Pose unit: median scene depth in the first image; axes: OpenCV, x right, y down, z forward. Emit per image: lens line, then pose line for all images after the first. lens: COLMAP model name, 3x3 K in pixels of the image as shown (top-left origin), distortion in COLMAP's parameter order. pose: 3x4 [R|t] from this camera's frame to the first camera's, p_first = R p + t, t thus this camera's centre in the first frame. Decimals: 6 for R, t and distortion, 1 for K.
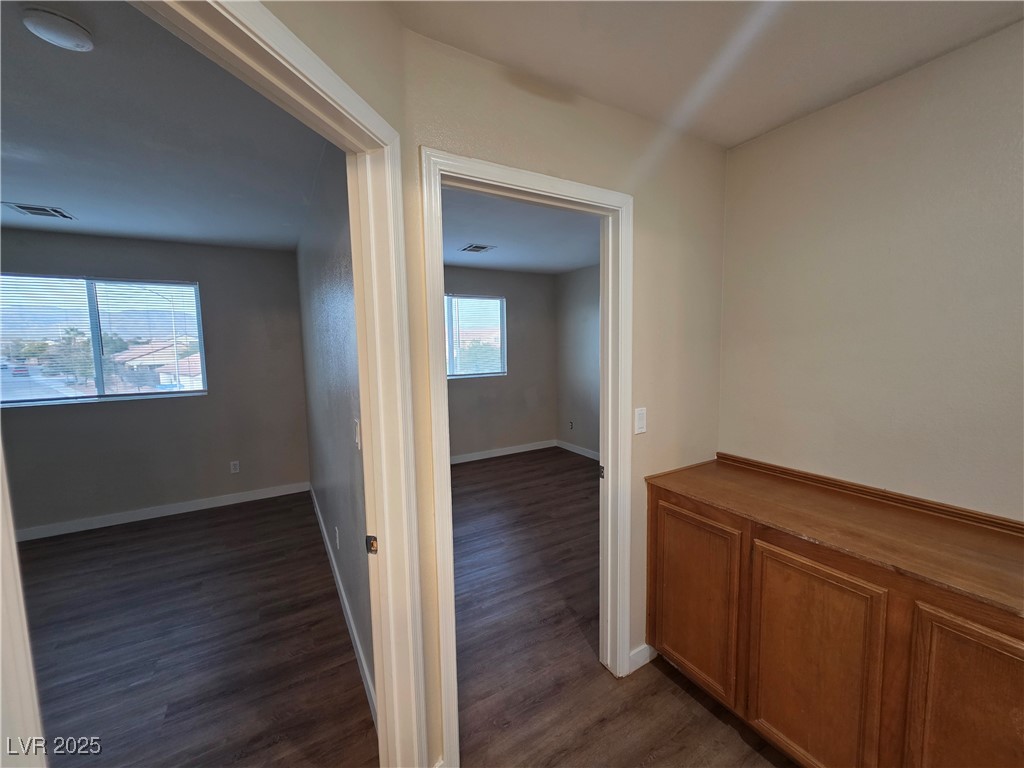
lens RADIAL K [[409.2, 0, 509.5], [0, 409.2, 383.7], [0, 0, 1]] dist [-0.002232, -0.000137]
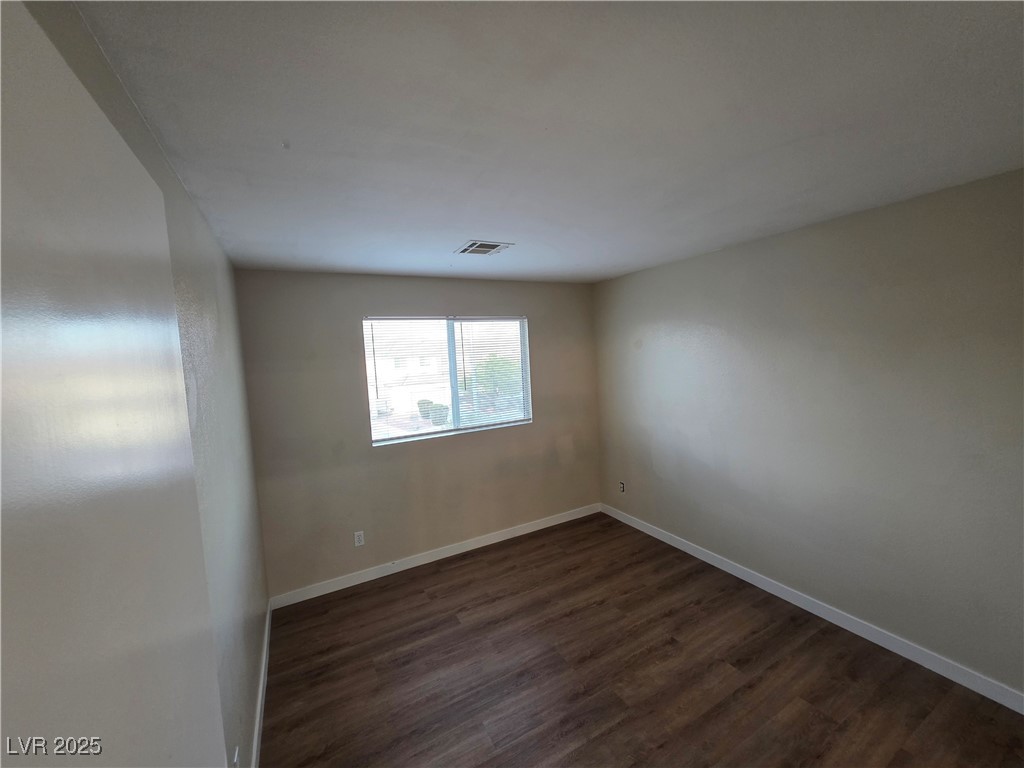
lens RADIAL K [[409.2, 0, 514.6], [0, 409.2, 381.9], [0, 0, 1]] dist [-0.002232, -0.000137]
pose [[0.998975, -0.033016, -0.030962, -0.014082], [0.032005, 0.998956, -0.032598, -0.079049], [0.032006, 0.031574, 0.998989, 0.294644]]
